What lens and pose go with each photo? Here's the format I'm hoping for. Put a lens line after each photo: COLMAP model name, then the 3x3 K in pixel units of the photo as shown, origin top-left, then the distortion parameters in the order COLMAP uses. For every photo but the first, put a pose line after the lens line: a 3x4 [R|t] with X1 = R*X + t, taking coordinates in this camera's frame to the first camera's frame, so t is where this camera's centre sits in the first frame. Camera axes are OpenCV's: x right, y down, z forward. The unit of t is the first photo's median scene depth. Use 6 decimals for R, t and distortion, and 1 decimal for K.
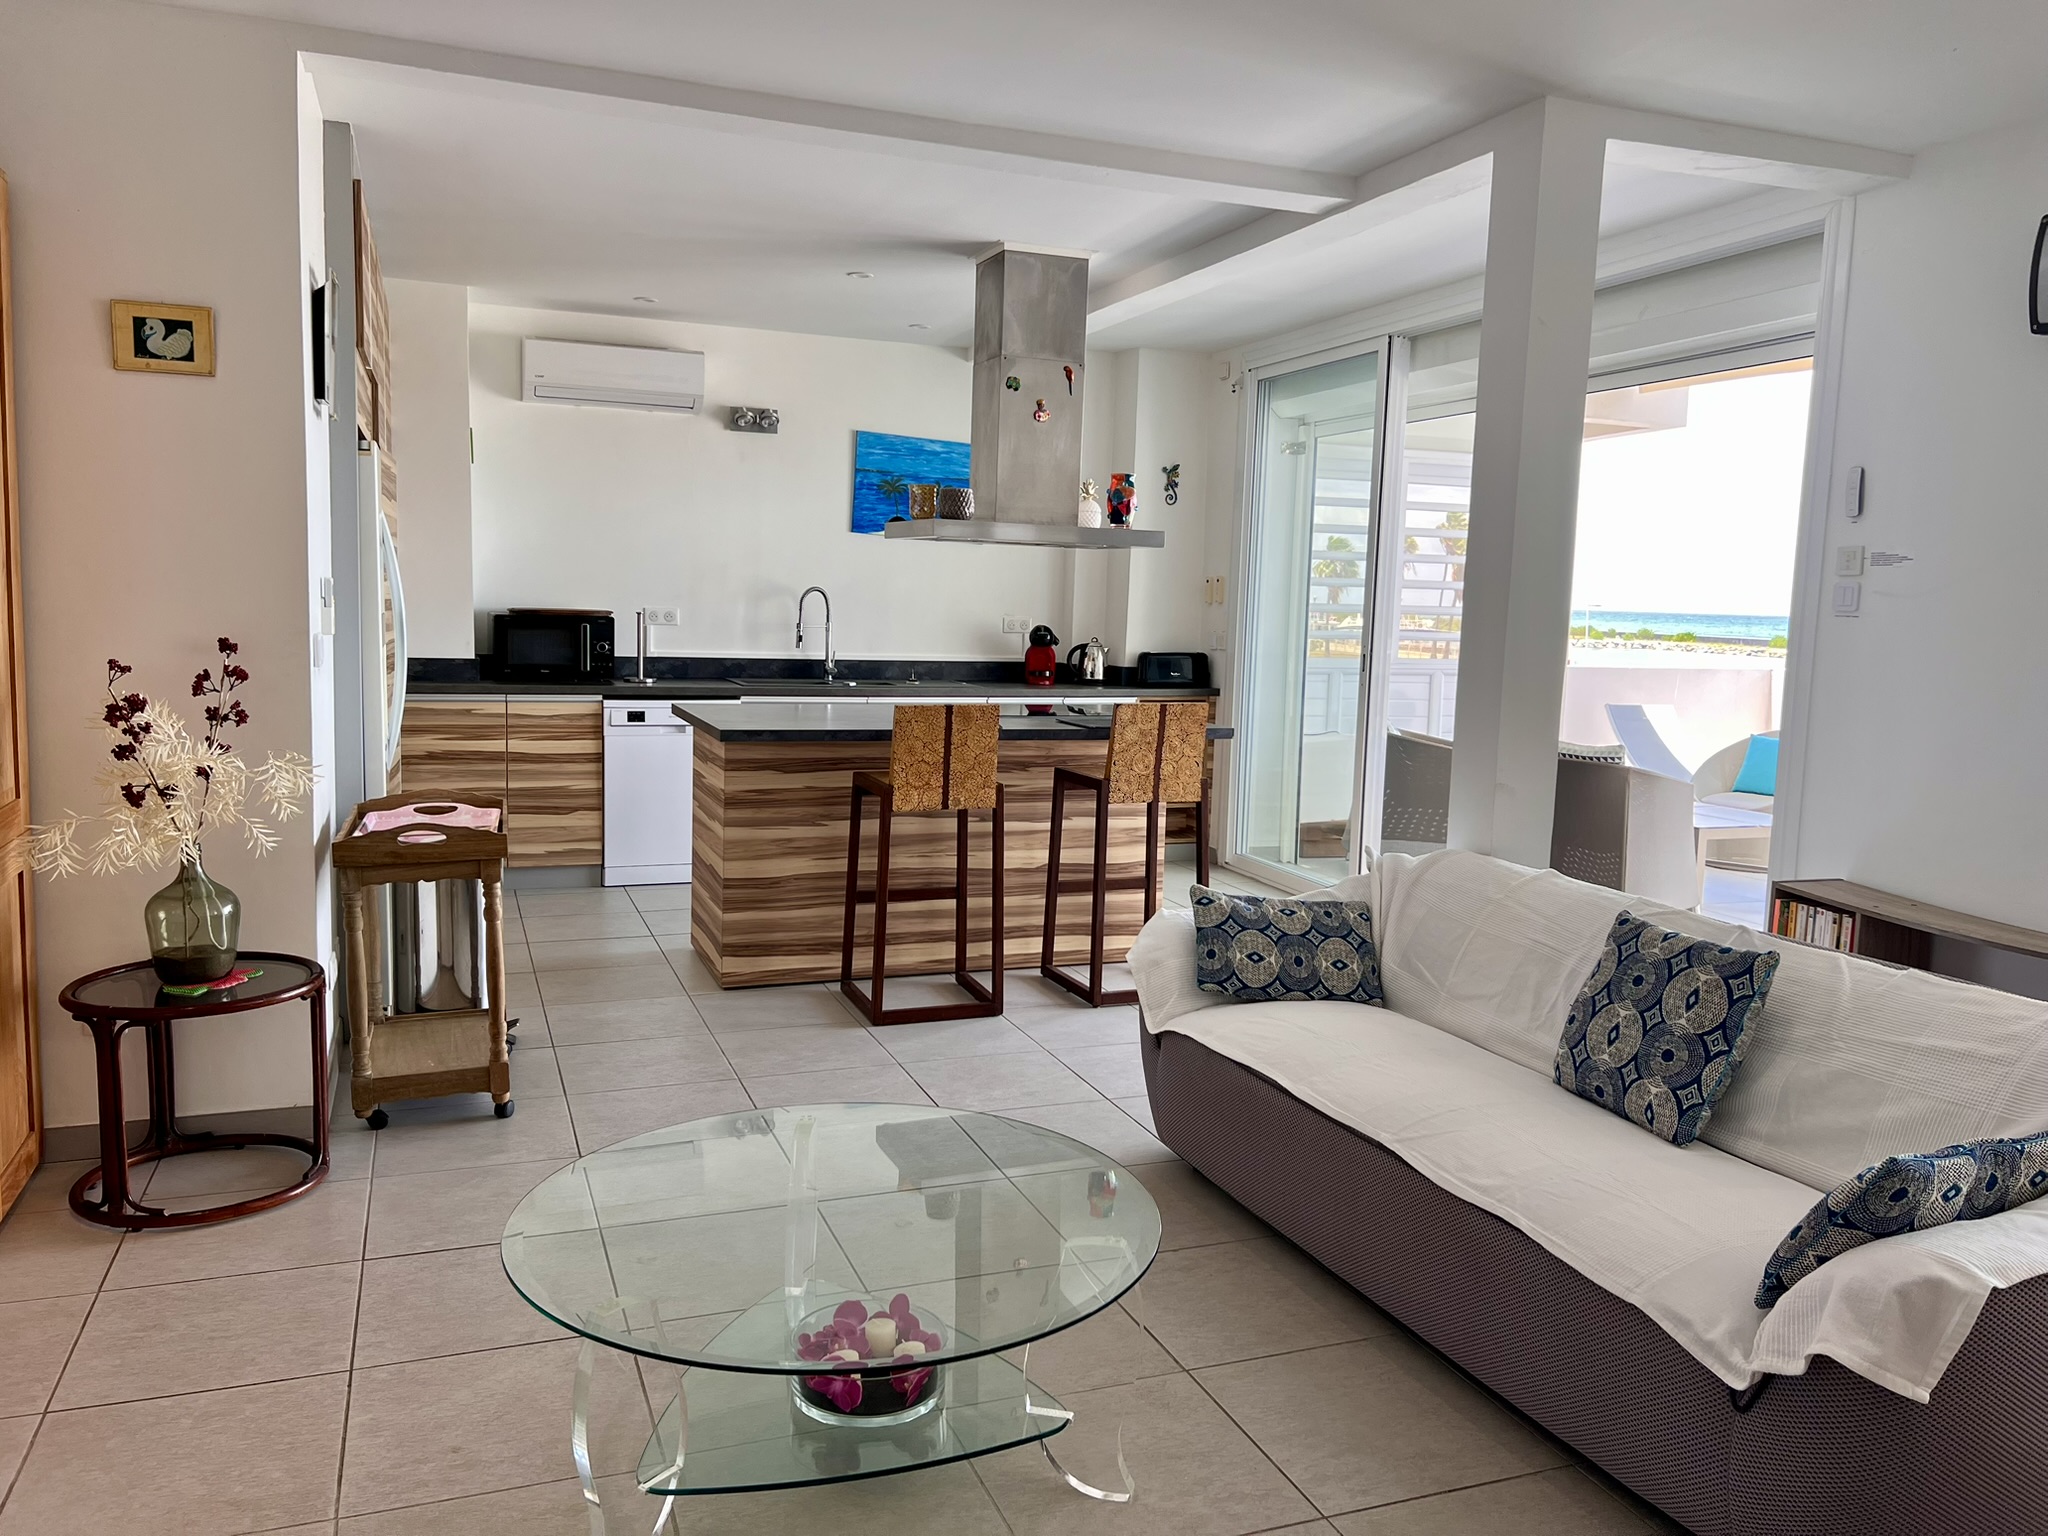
lens RADIAL K [[1556.2, 0, 1023.1], [0, 1556.2, 777.5], [0, 0, 1]] dist [0.035954, -0.023552]
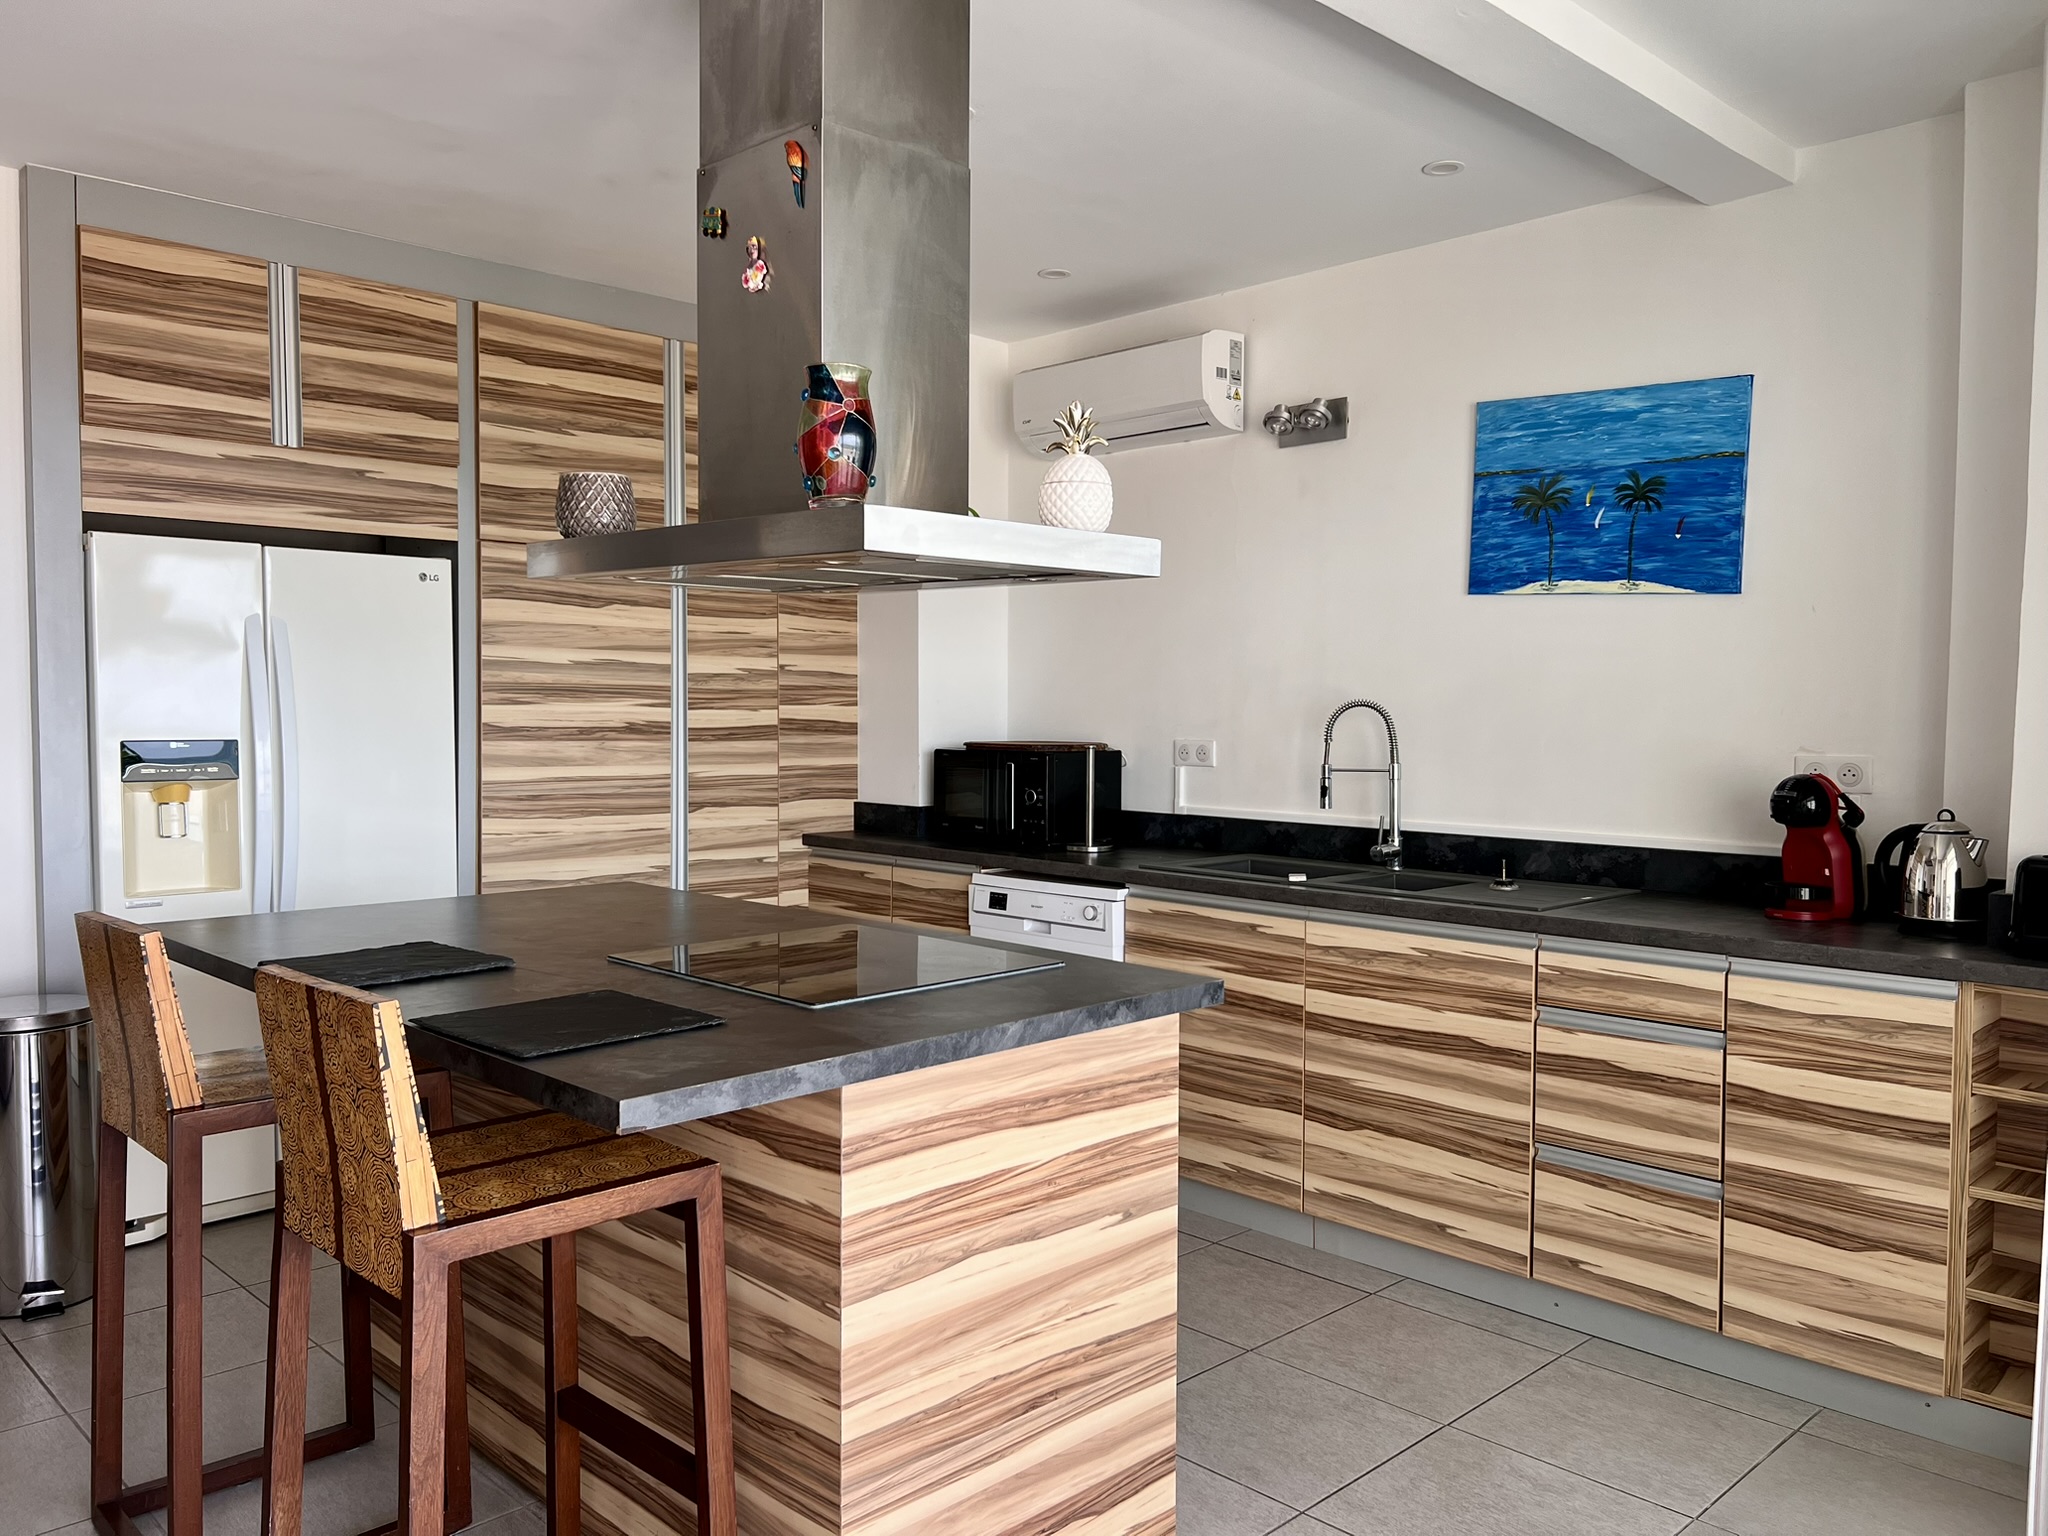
lens RADIAL K [[1556.2, 0, 1022.5], [0, 1556.2, 776.1], [0, 0, 1]] dist [0.035954, -0.023552]
pose [[0.390909, 0.014182, -0.920320, 0.329127], [-0.103000, 0.994275, -0.028428, -0.067567], [0.914648, 0.105906, 0.390132, 0.681851]]
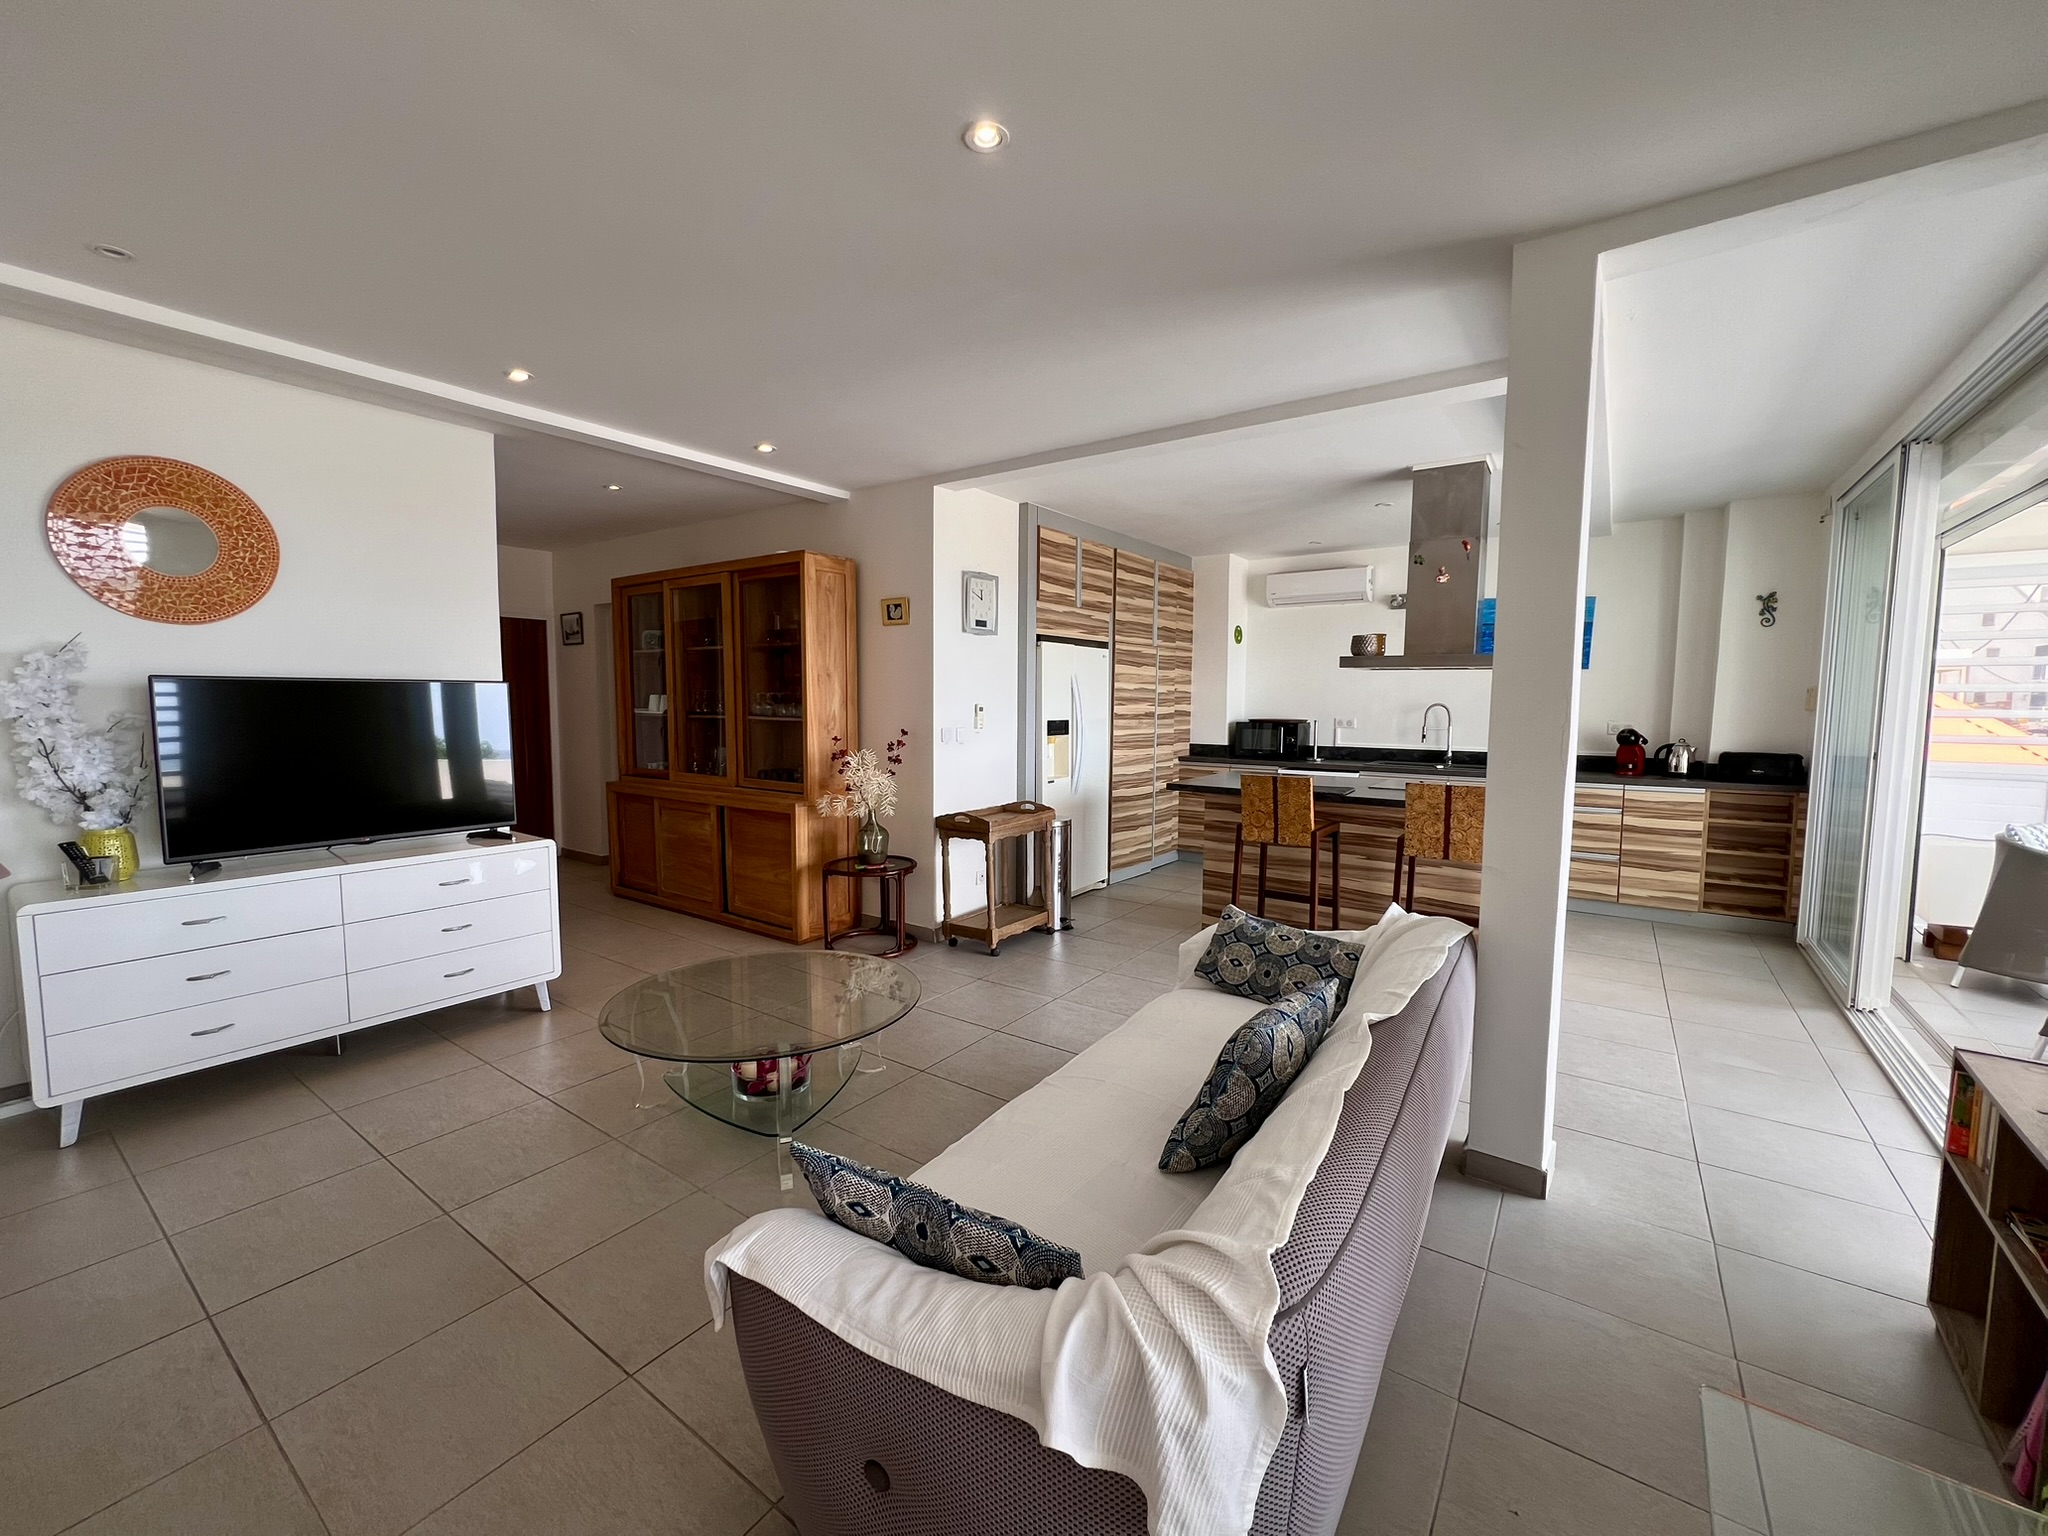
lens RADIAL K [[823.5, 0, 1021.1], [0, 823.5, 763.6], [0, 0, 1]] dist [0.001042, -0.000106]
pose [[0.547726, 0.039096, -0.835744, 0.325240], [-0.087987, 0.996060, -0.011069, -0.017709], [0.832018, 0.079597, 0.549008, 0.214756]]
